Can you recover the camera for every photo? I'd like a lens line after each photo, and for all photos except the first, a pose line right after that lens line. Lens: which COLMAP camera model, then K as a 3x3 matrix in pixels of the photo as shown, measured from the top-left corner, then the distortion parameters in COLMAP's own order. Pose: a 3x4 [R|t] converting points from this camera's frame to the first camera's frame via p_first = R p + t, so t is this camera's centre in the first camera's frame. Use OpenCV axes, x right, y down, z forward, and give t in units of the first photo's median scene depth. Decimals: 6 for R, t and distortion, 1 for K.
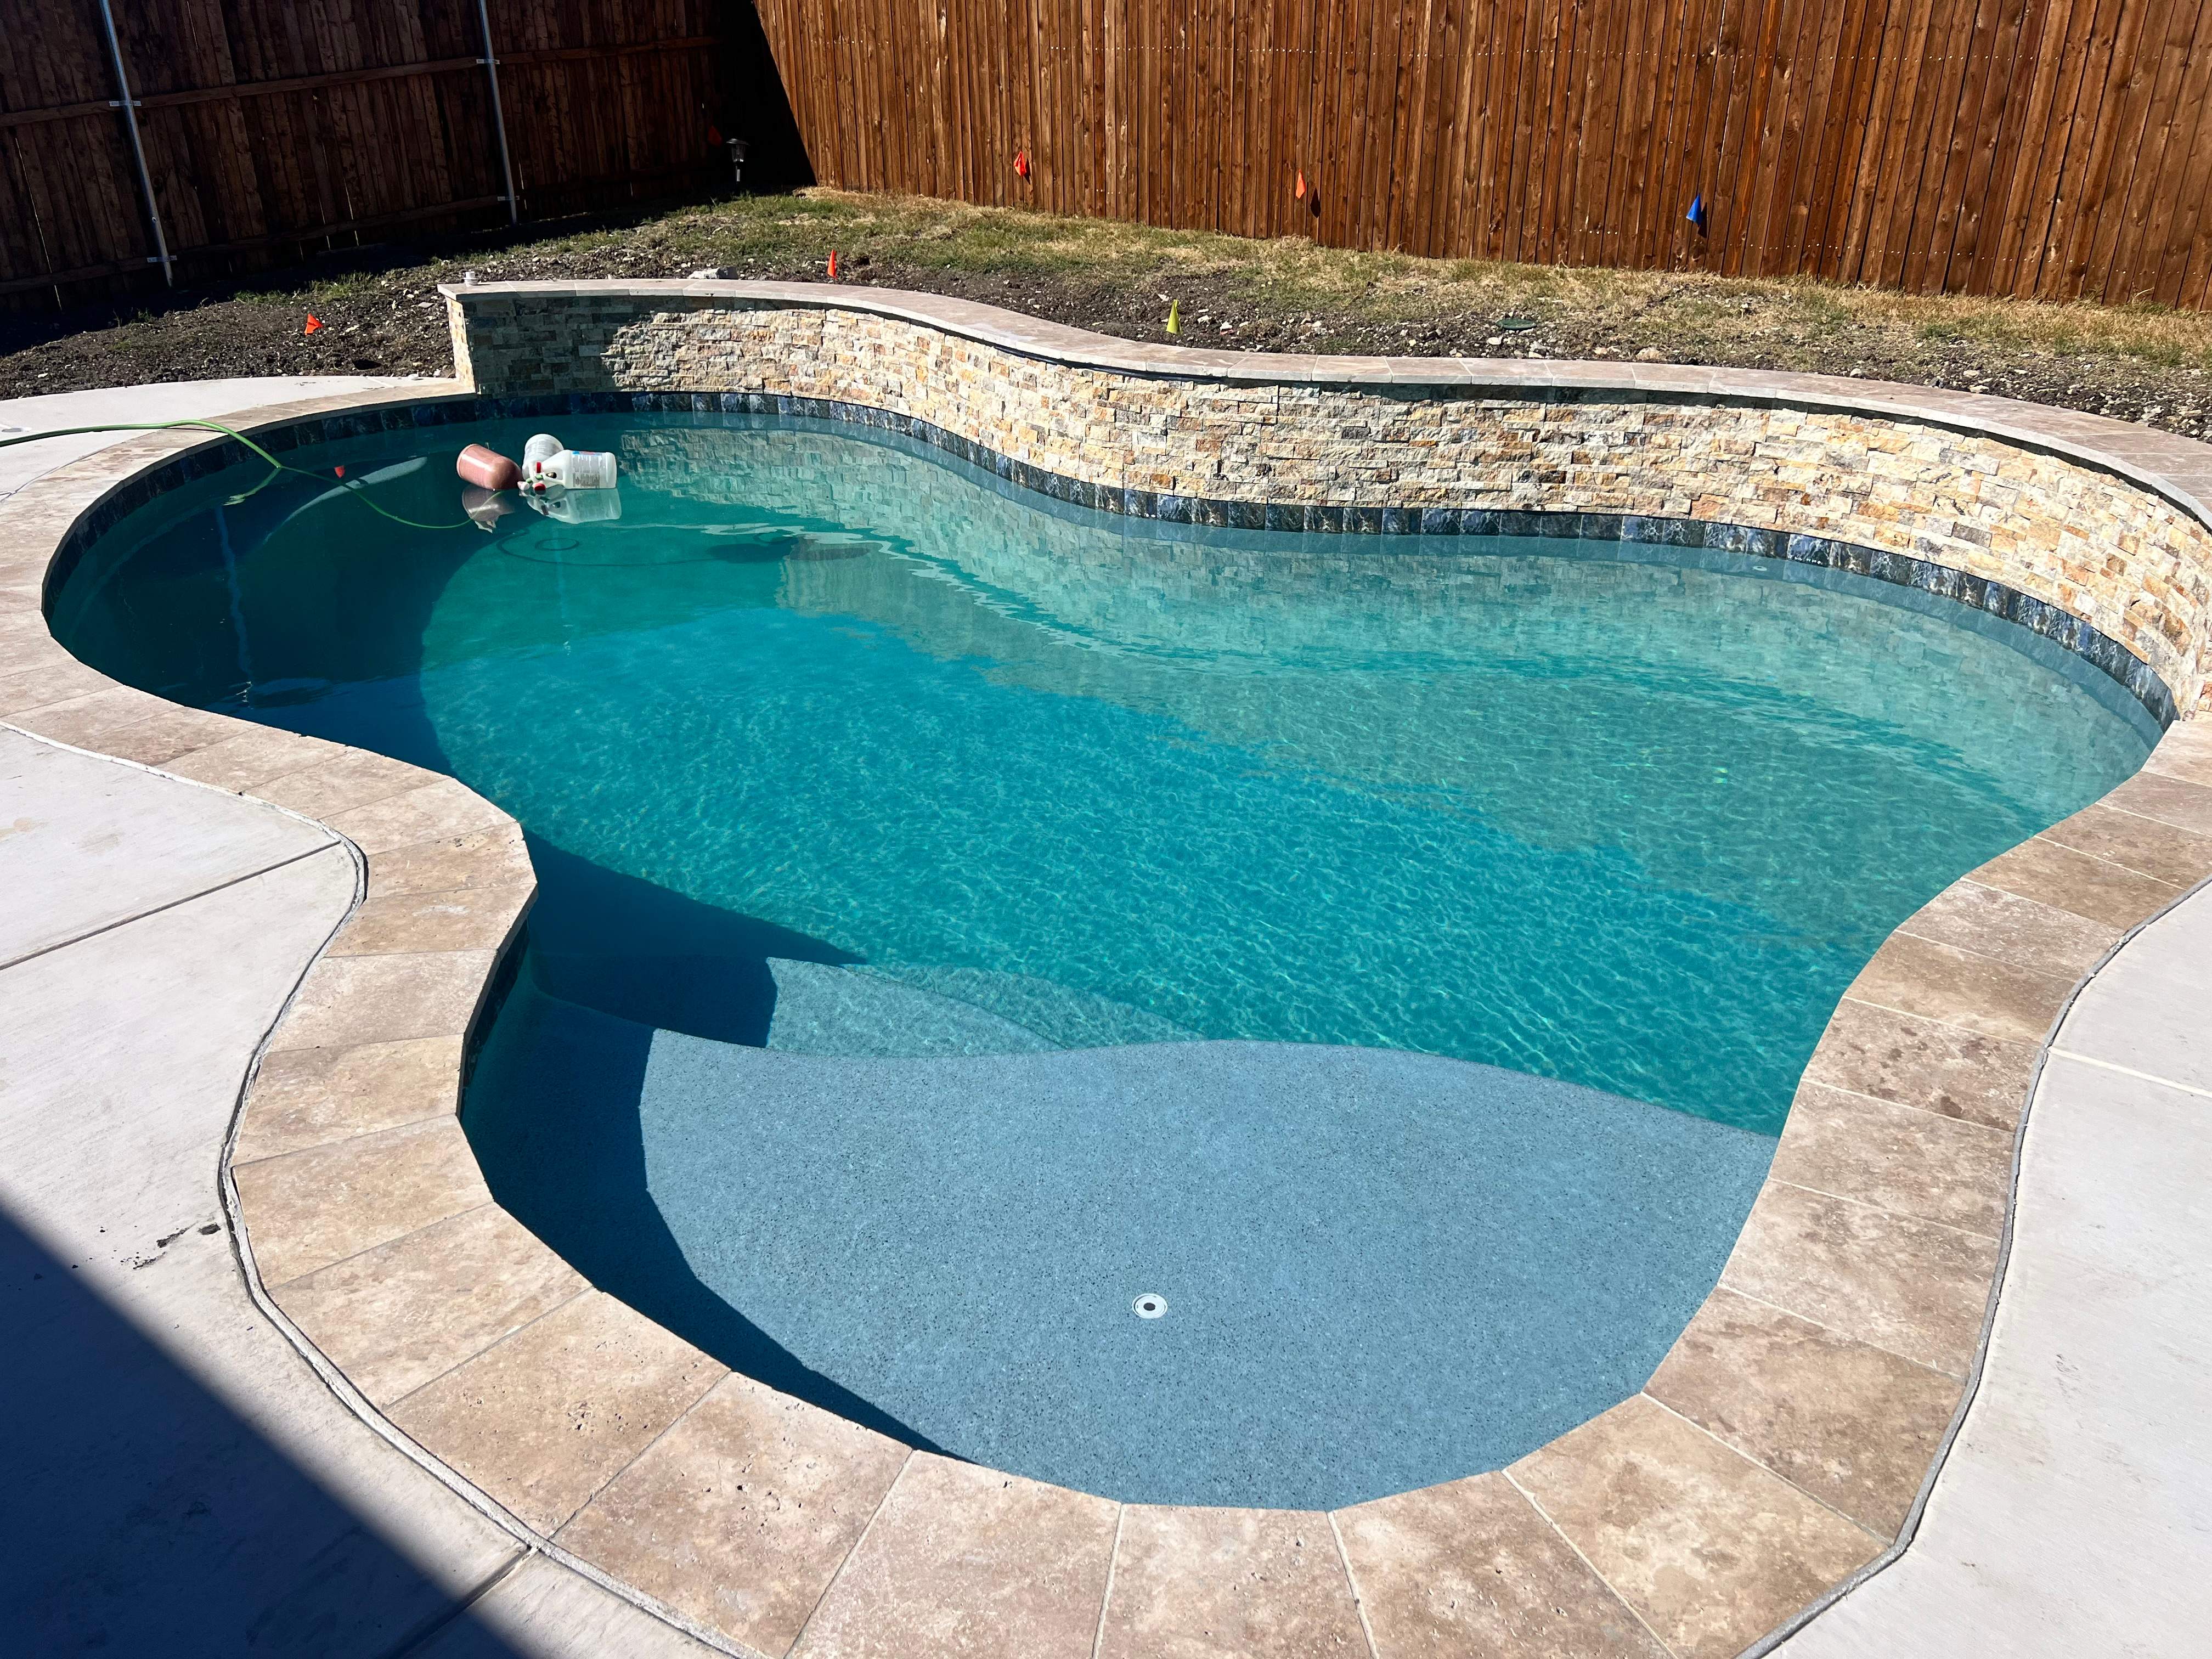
lens RADIAL K [[1711.3, 0, 1106.0], [0, 1711.3, 829.5], [0, 0, 1]] dist [0.087855, -0.121507]
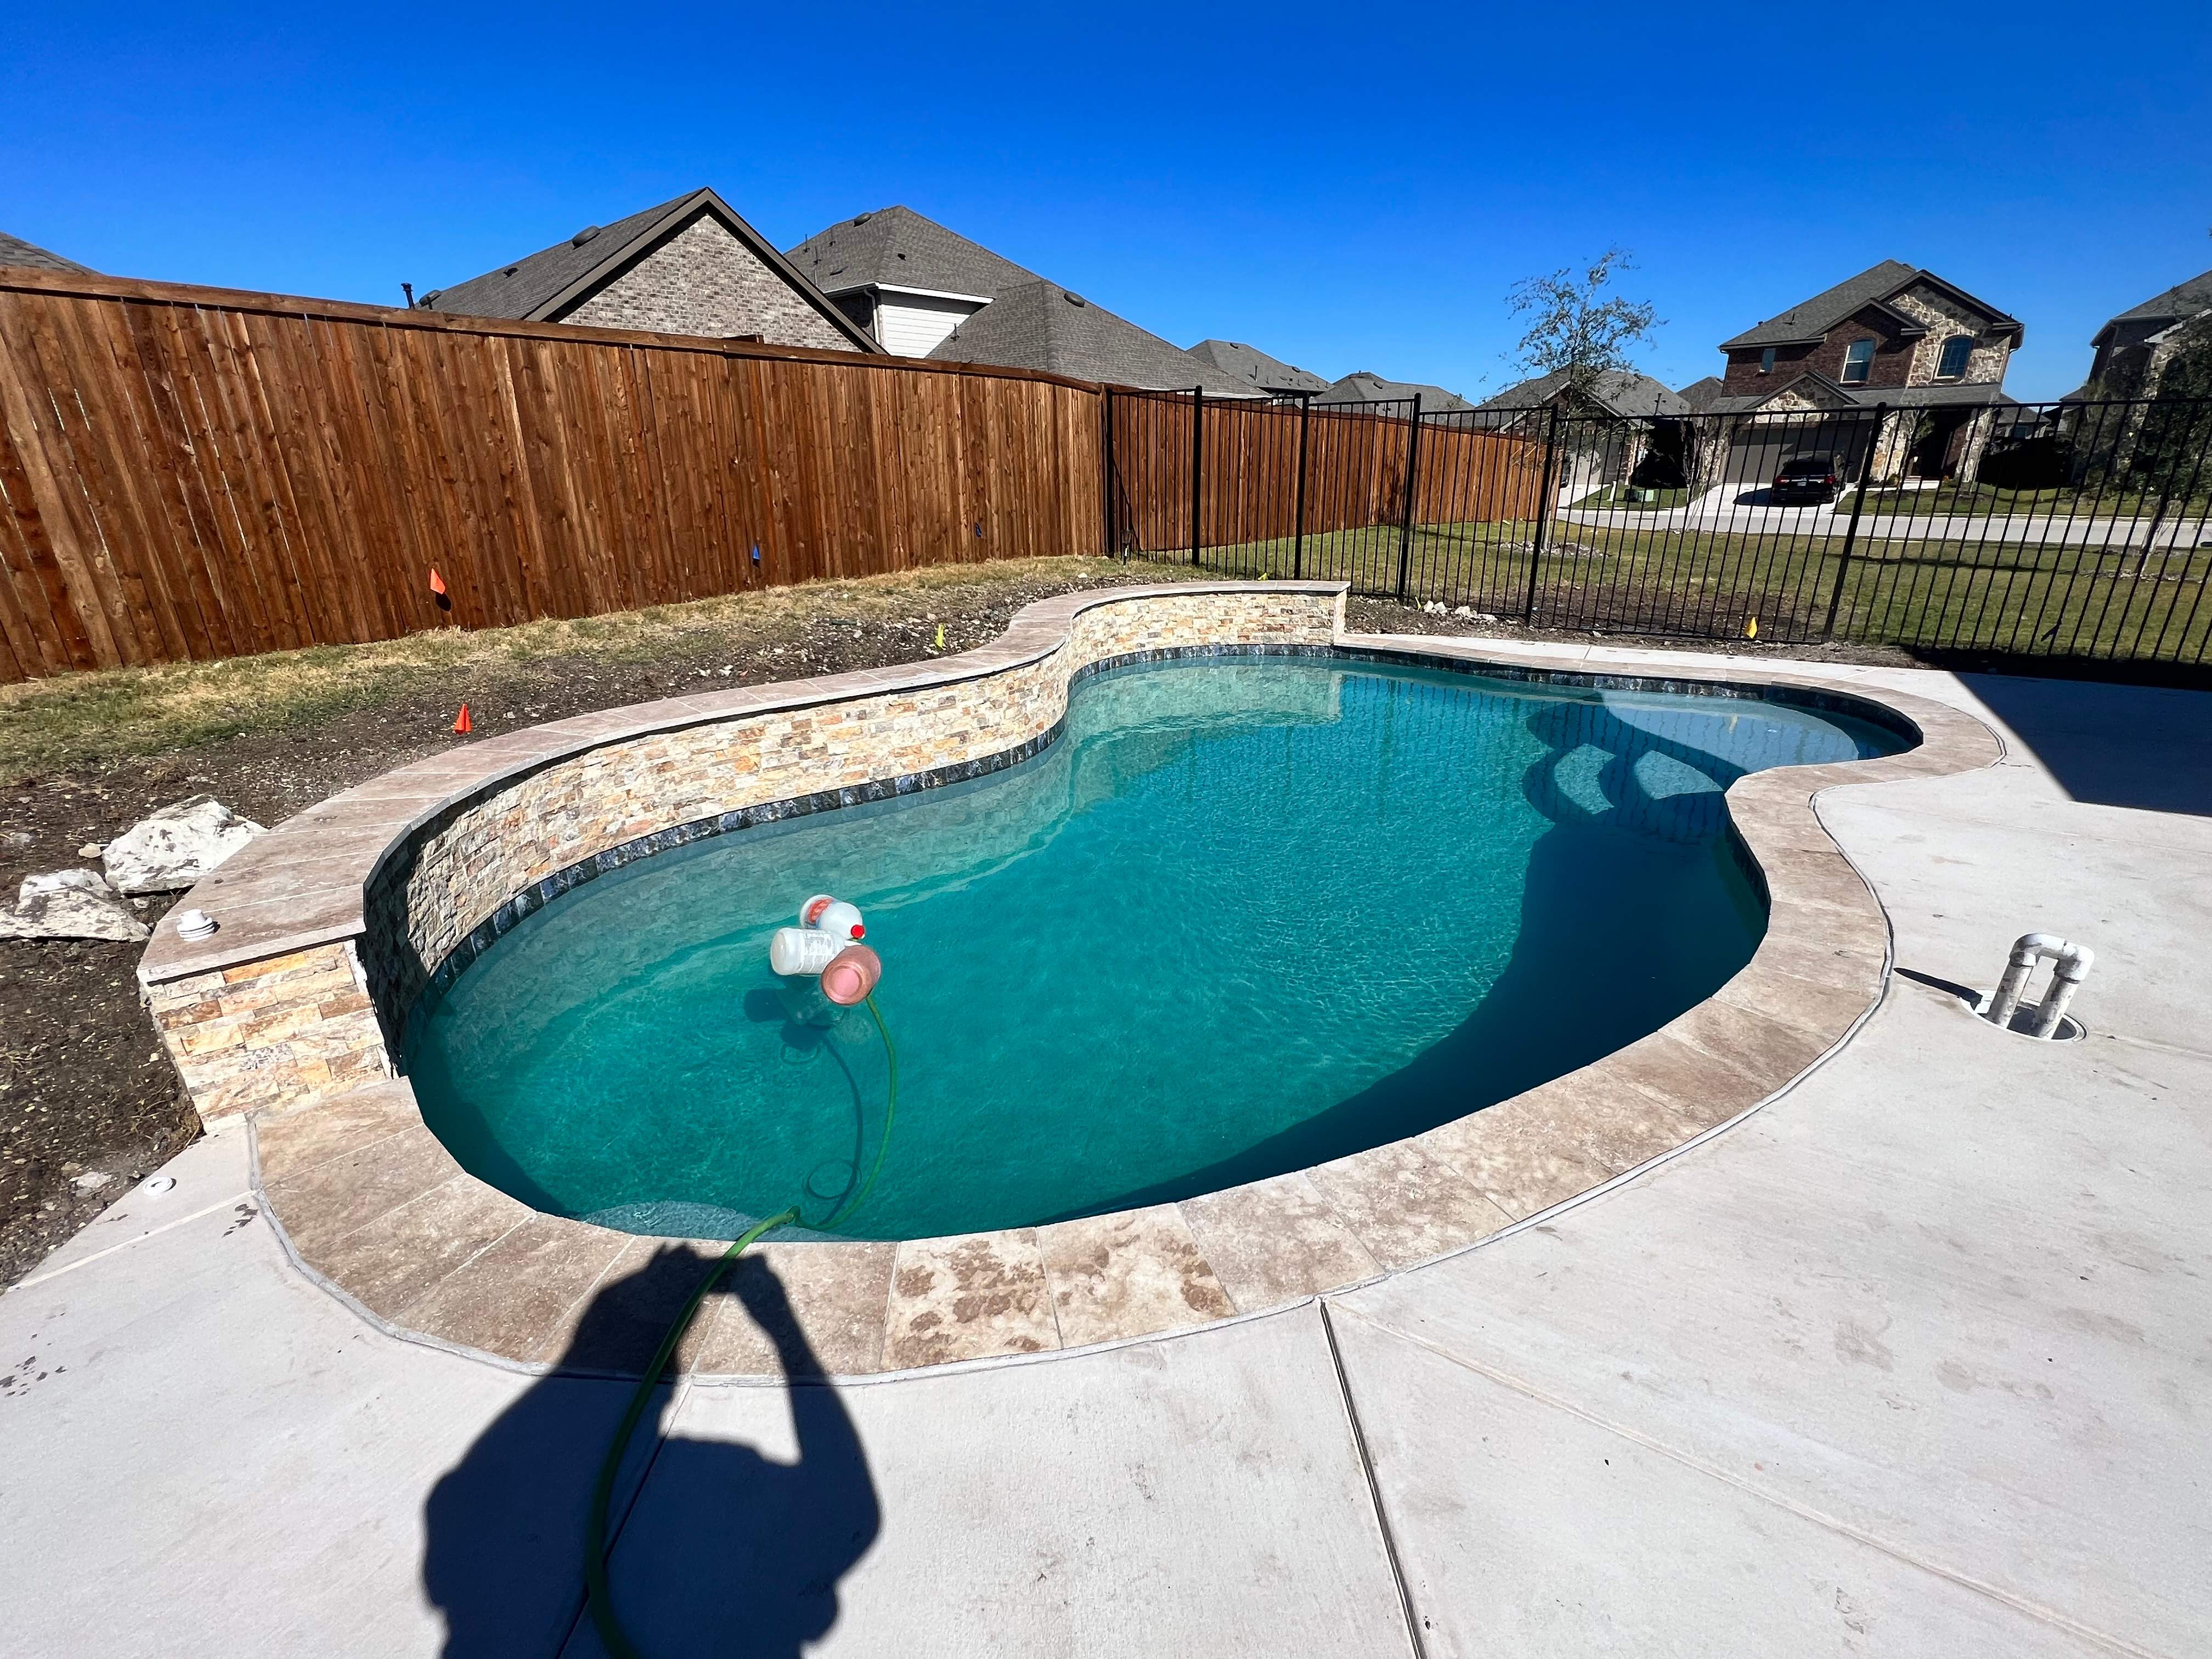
lens RADIAL K [[969.0, 0, 1106.0], [0, 969.0, 829.5], [0, 0, 1]] dist [0.001429, 0.000119]
pose [[-0.104918, -0.357646, 0.927945, -0.673435], [0.423106, 0.828379, 0.367110, -0.352274], [-0.899986, 0.431135, 0.064411, 0.788906]]
